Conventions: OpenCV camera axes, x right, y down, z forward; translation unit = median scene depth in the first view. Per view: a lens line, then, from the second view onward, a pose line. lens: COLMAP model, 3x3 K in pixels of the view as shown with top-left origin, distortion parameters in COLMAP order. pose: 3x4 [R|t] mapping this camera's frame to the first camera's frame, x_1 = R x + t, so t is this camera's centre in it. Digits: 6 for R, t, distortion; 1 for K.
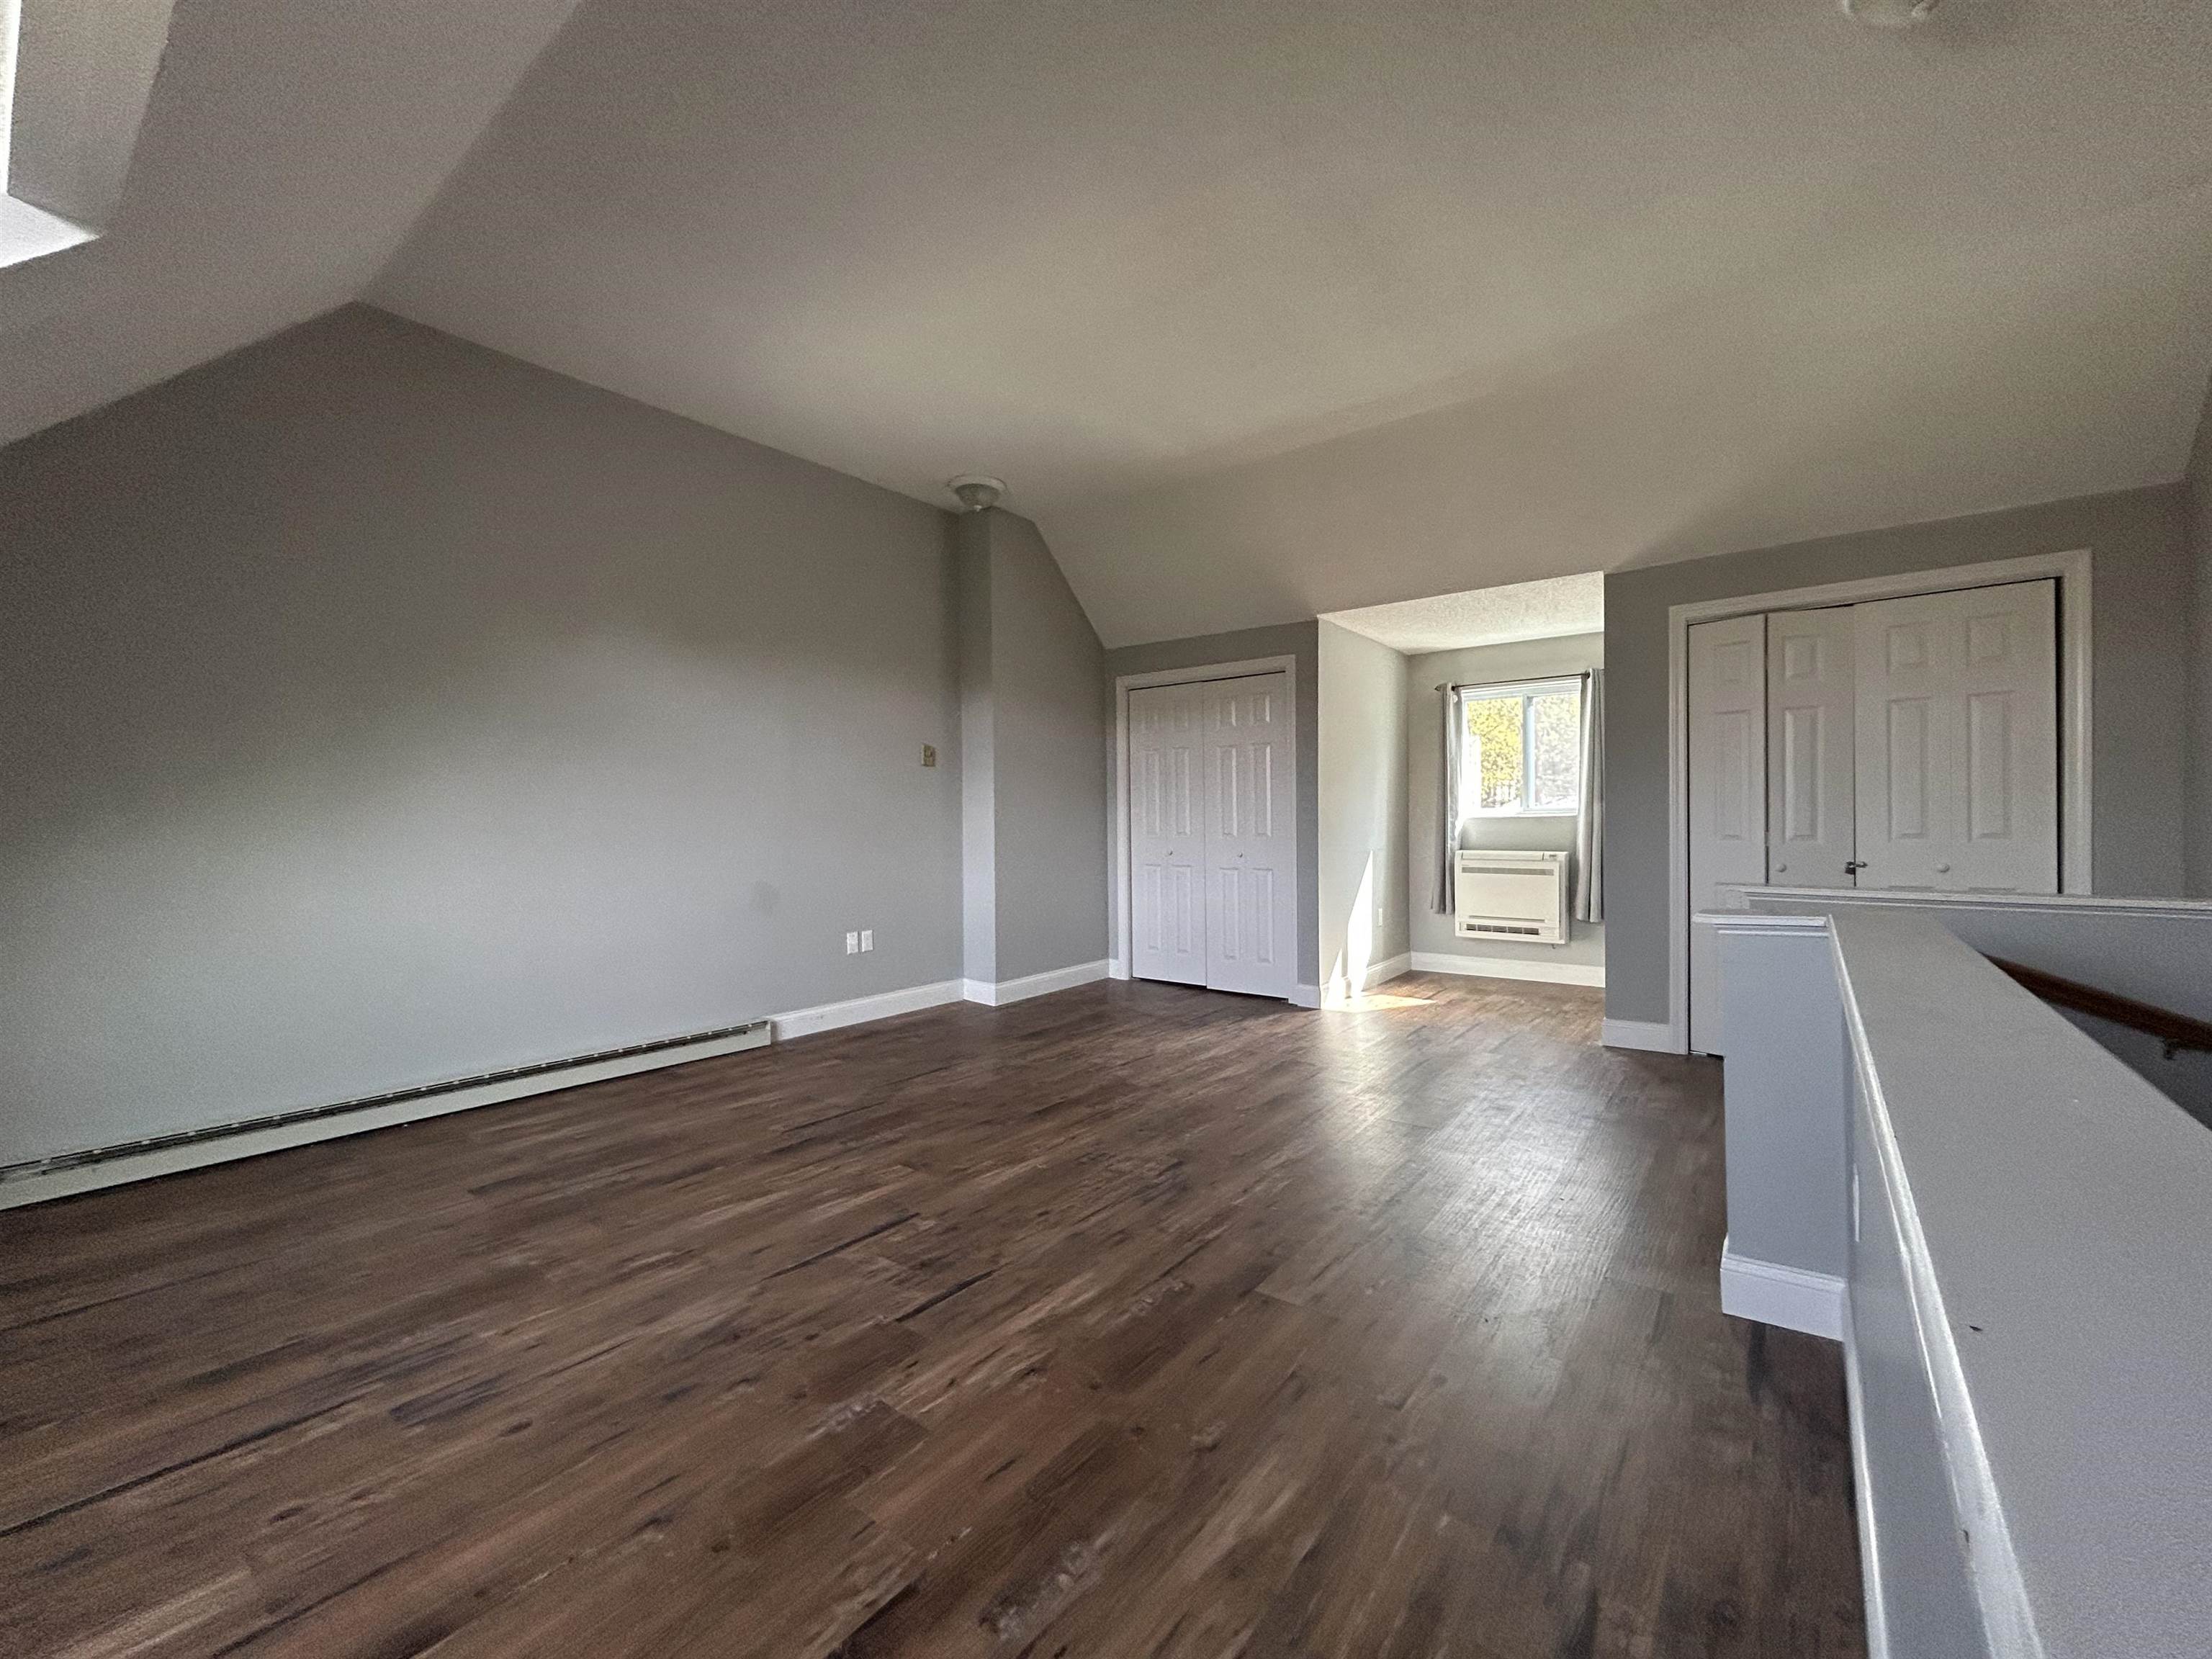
lens RADIAL K [[899.3, 0, 1093.4], [0, 899.3, 826.4], [0, 0, 1]] dist [-0.002542, 0.001220]
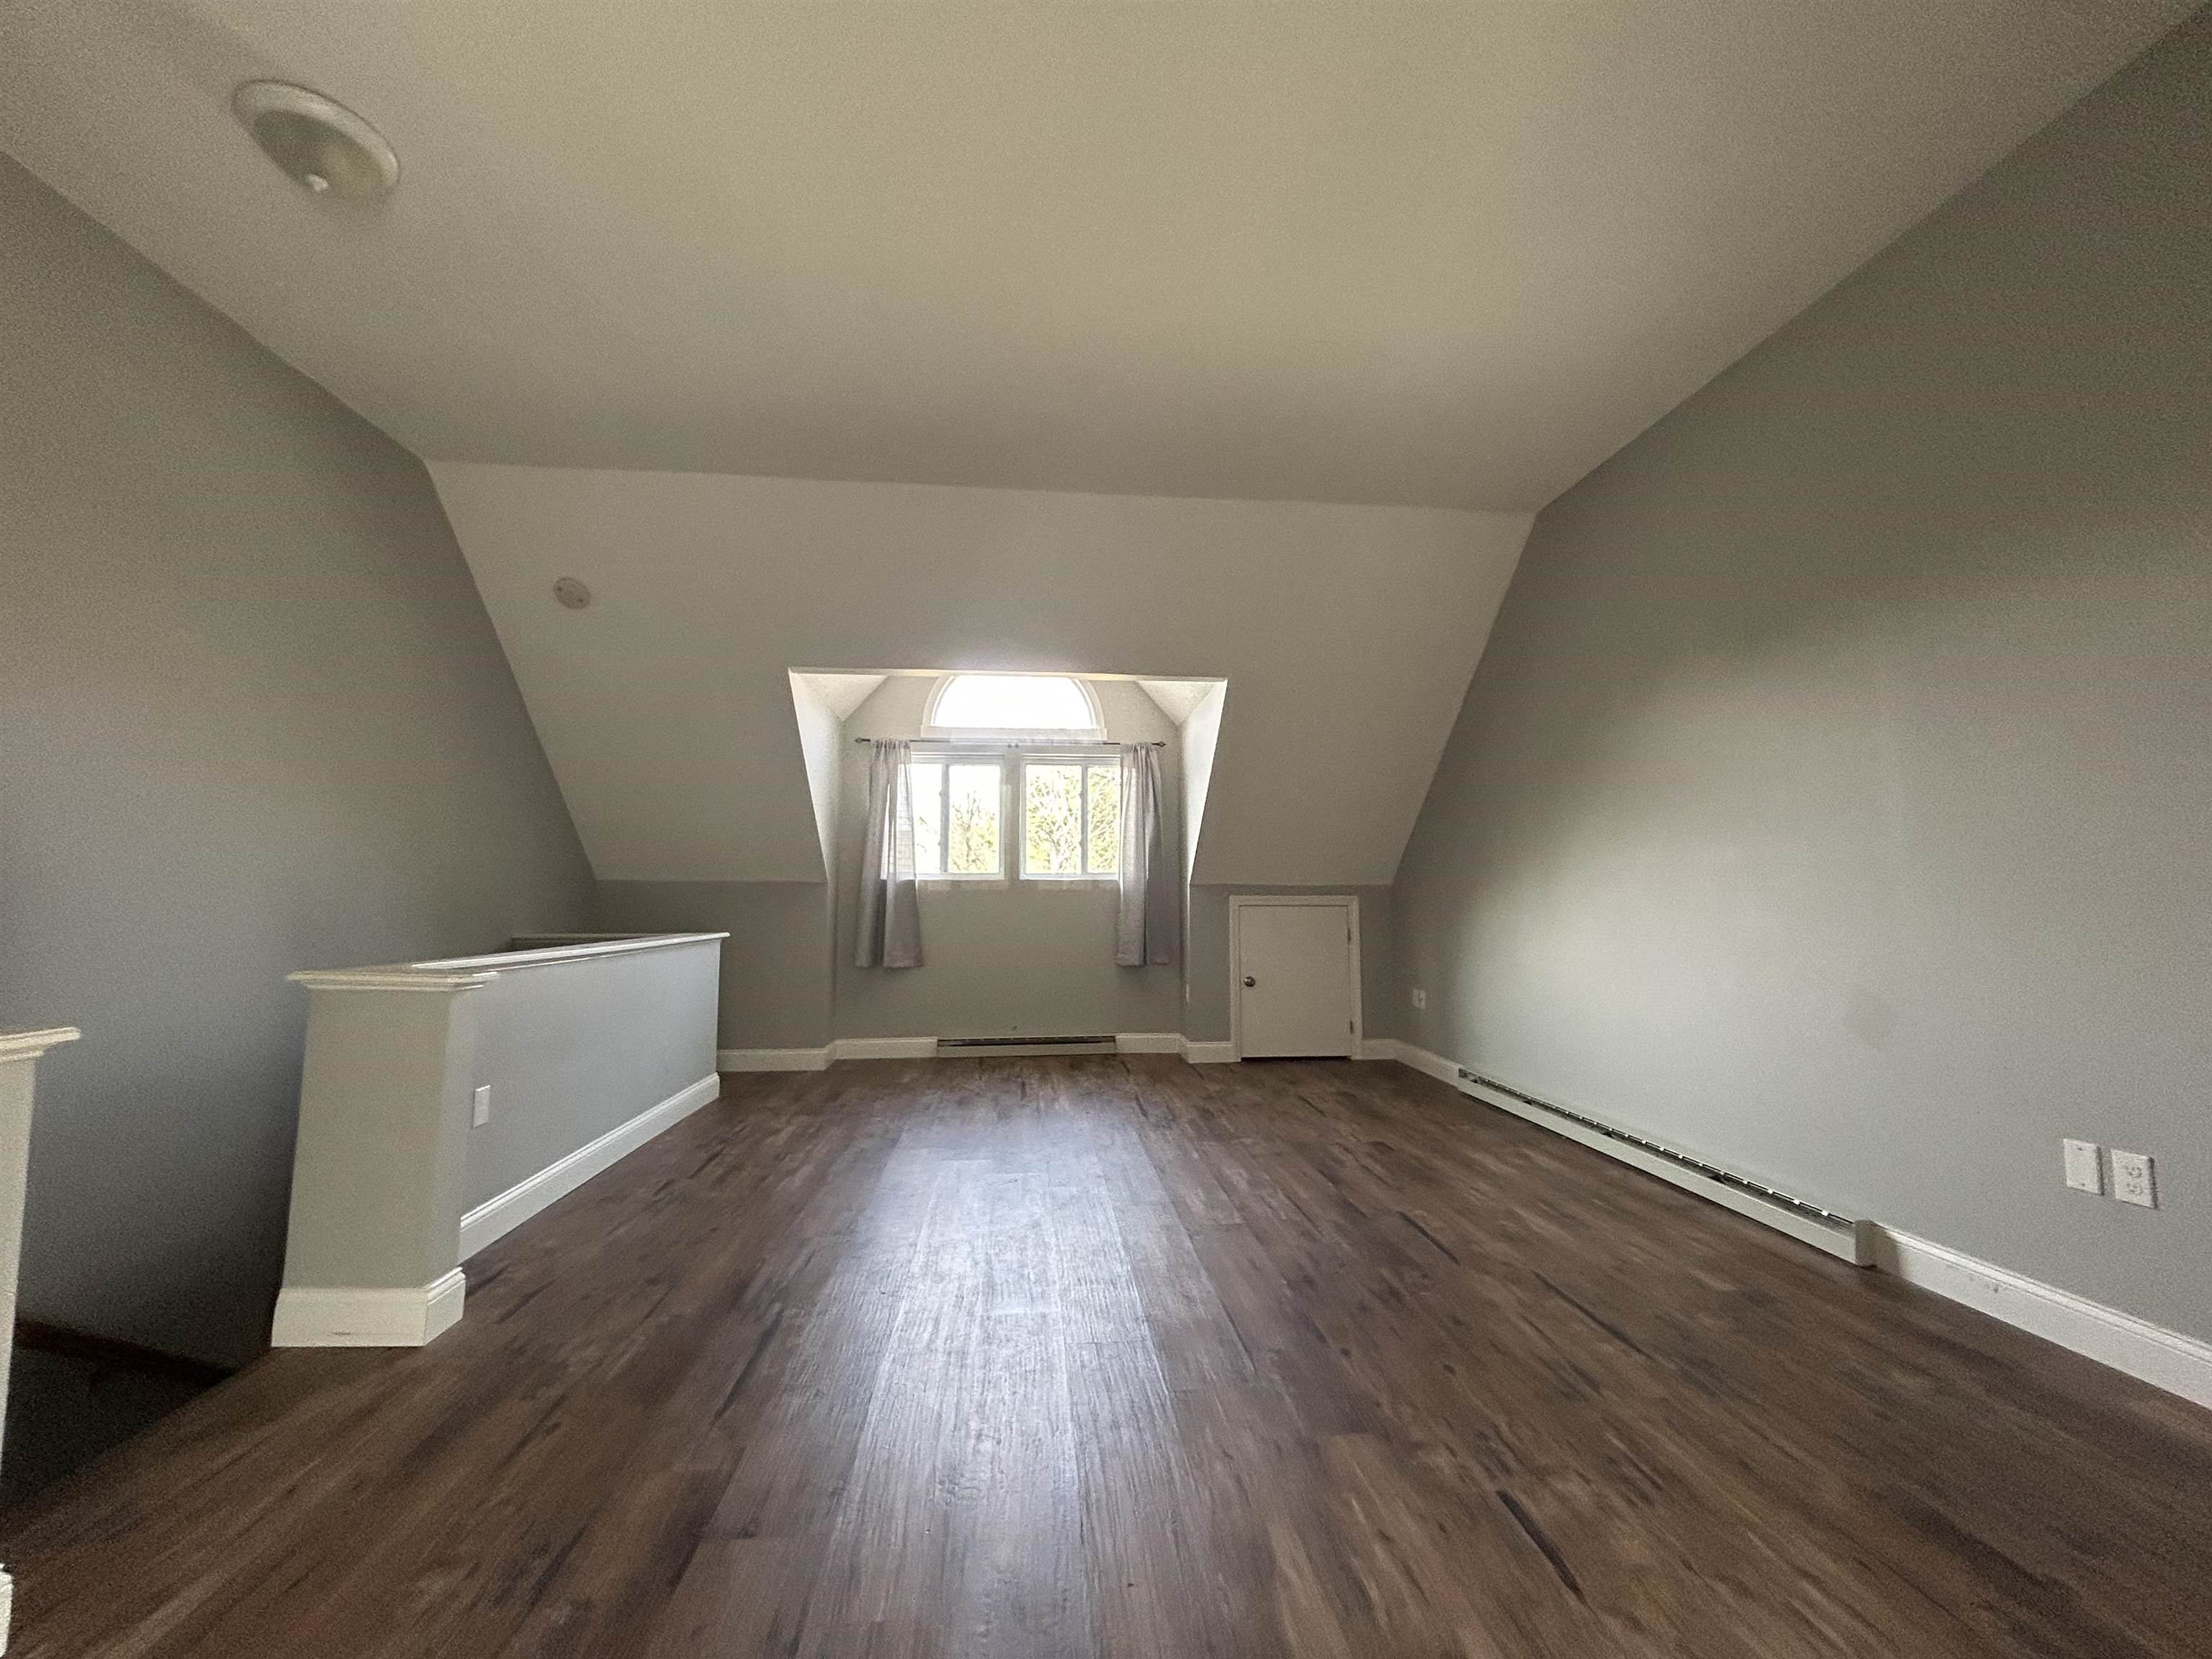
lens RADIAL K [[899.3, 0, 1108.6], [0, 899.3, 834.0], [0, 0, 1]] dist [-0.002542, 0.001220]
pose [[-0.721896, -0.046928, -0.690408, 0.566377], [-0.001914, 0.997830, -0.065822, -0.001180], [0.691999, -0.046195, -0.720419, 1.493037]]
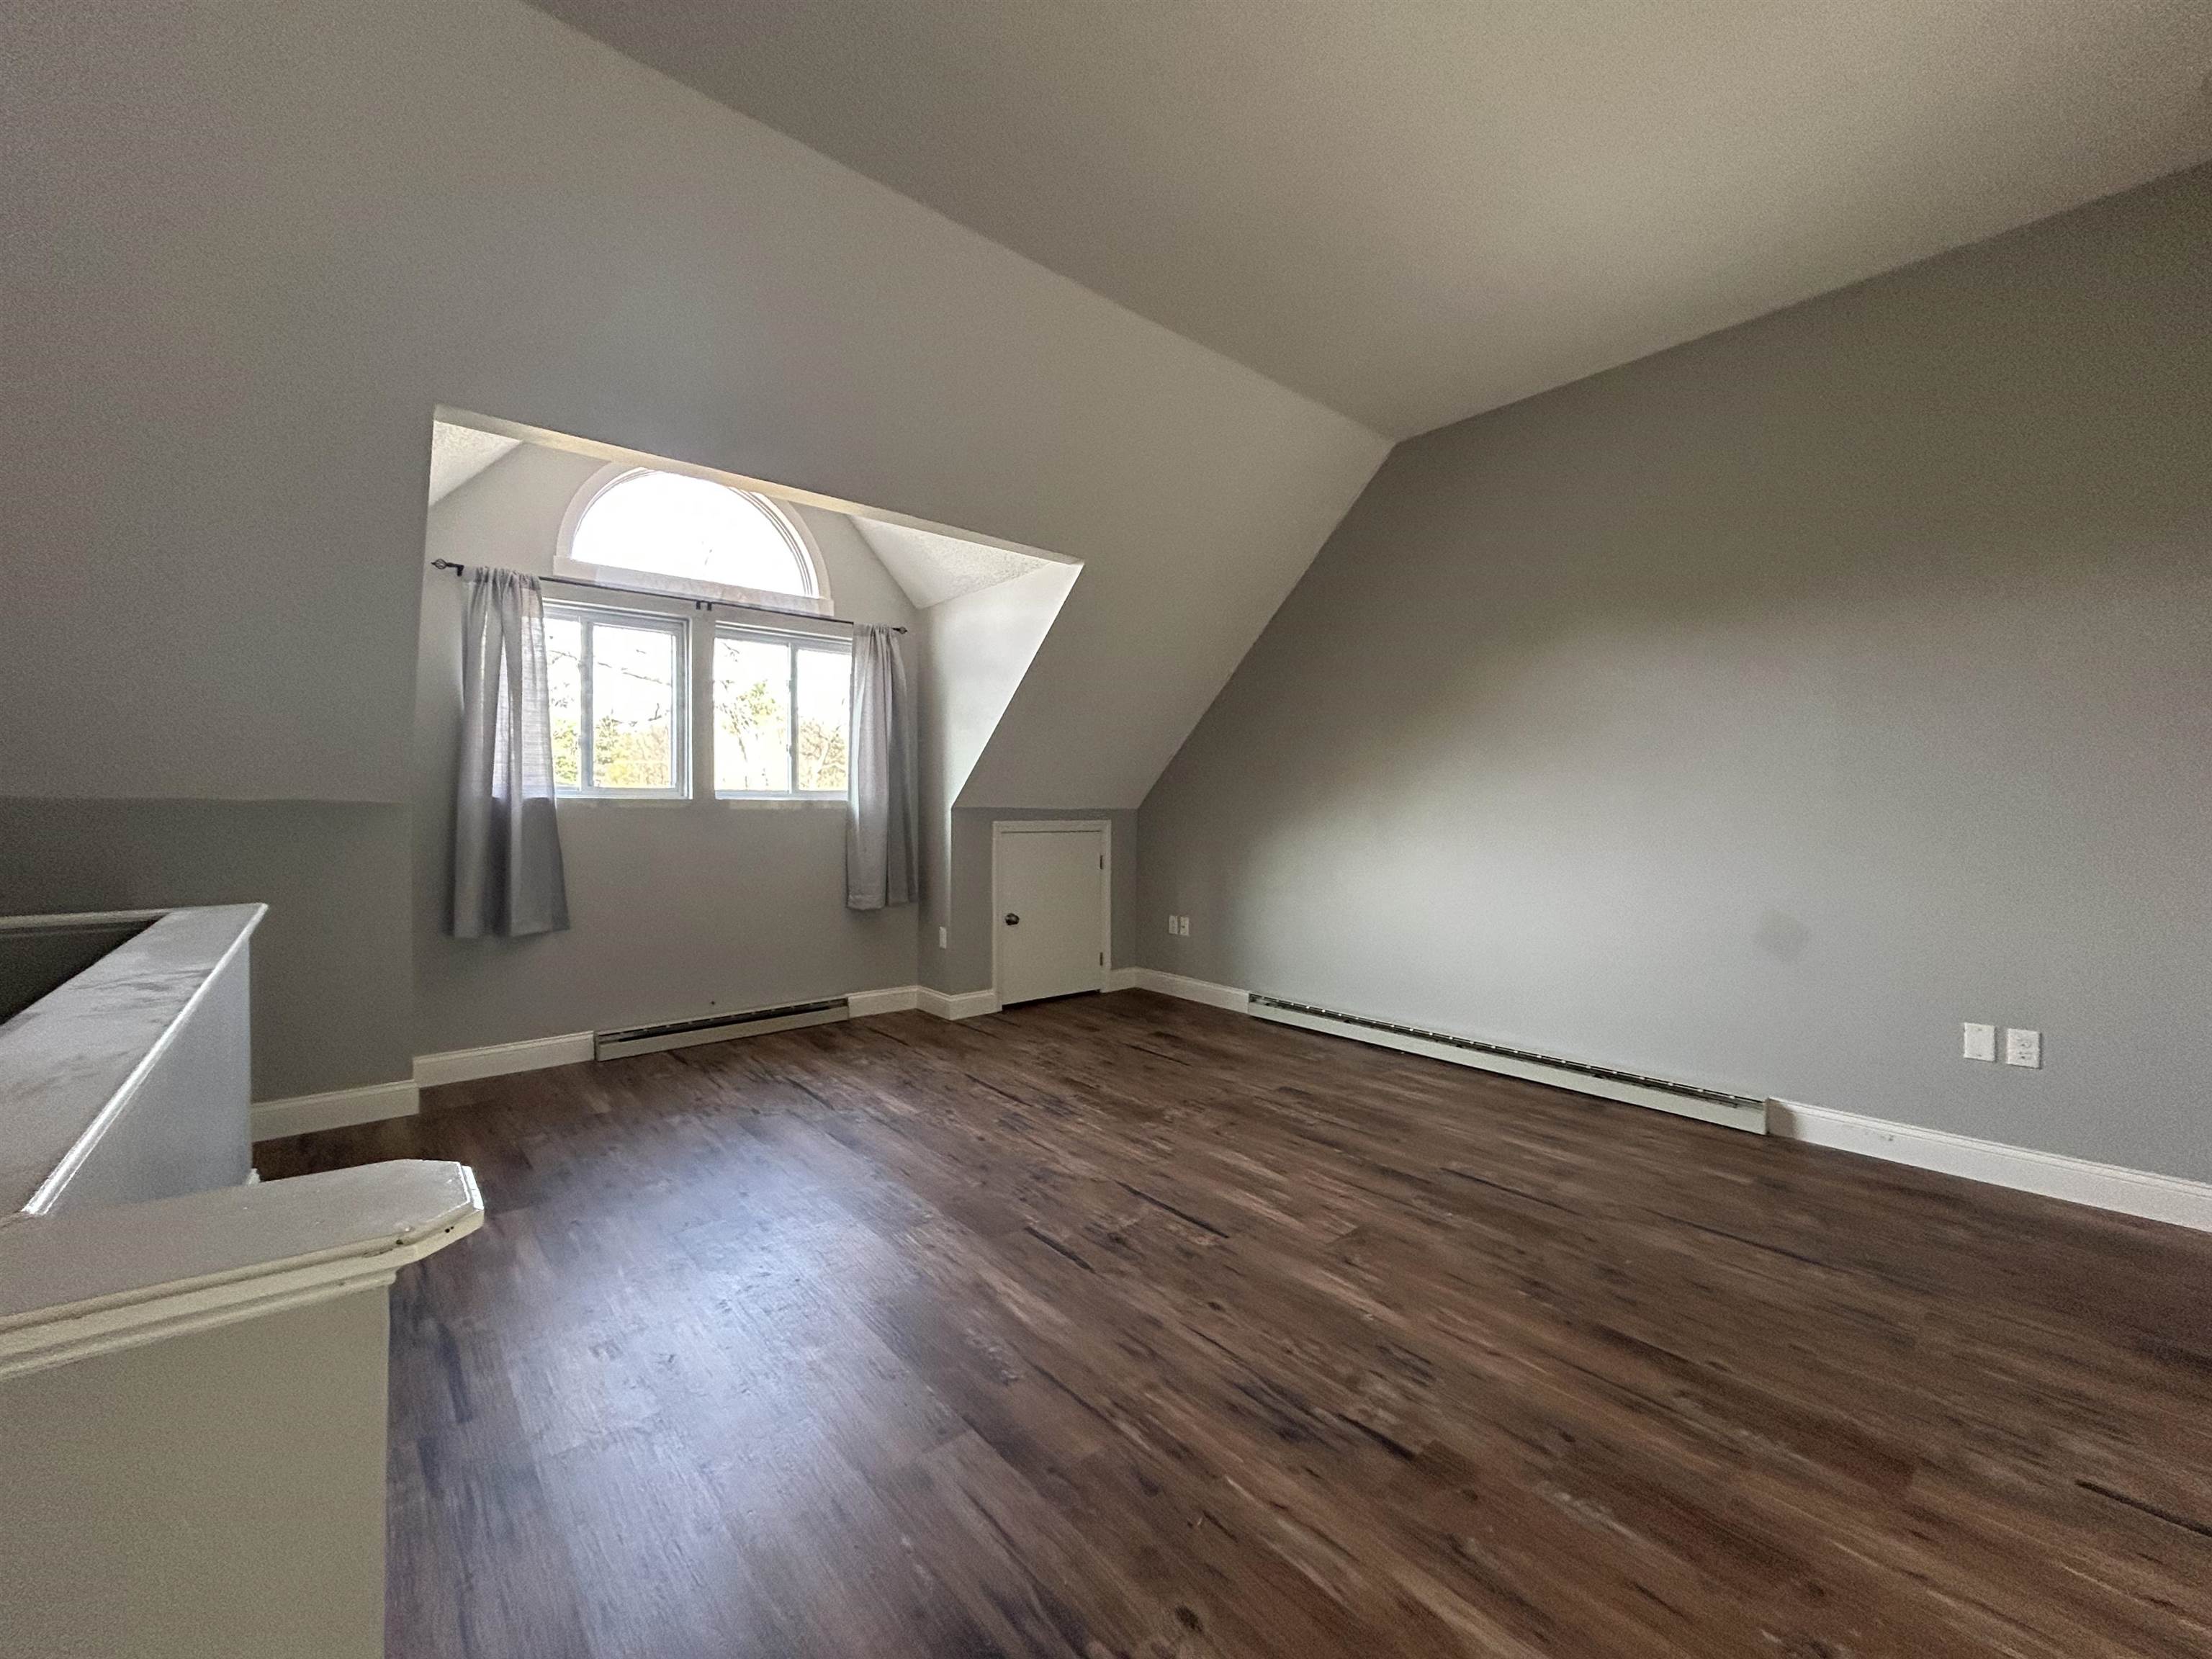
lens RADIAL K [[899.3, 0, 1111.3], [0, 899.3, 835.0], [0, 0, 1]] dist [-0.002542, 0.001220]
pose [[-0.186434, 0.033462, -0.981898, 0.608530], [-0.010053, 0.999303, 0.035964, -0.030546], [0.982416, 0.016576, -0.185967, 0.828479]]
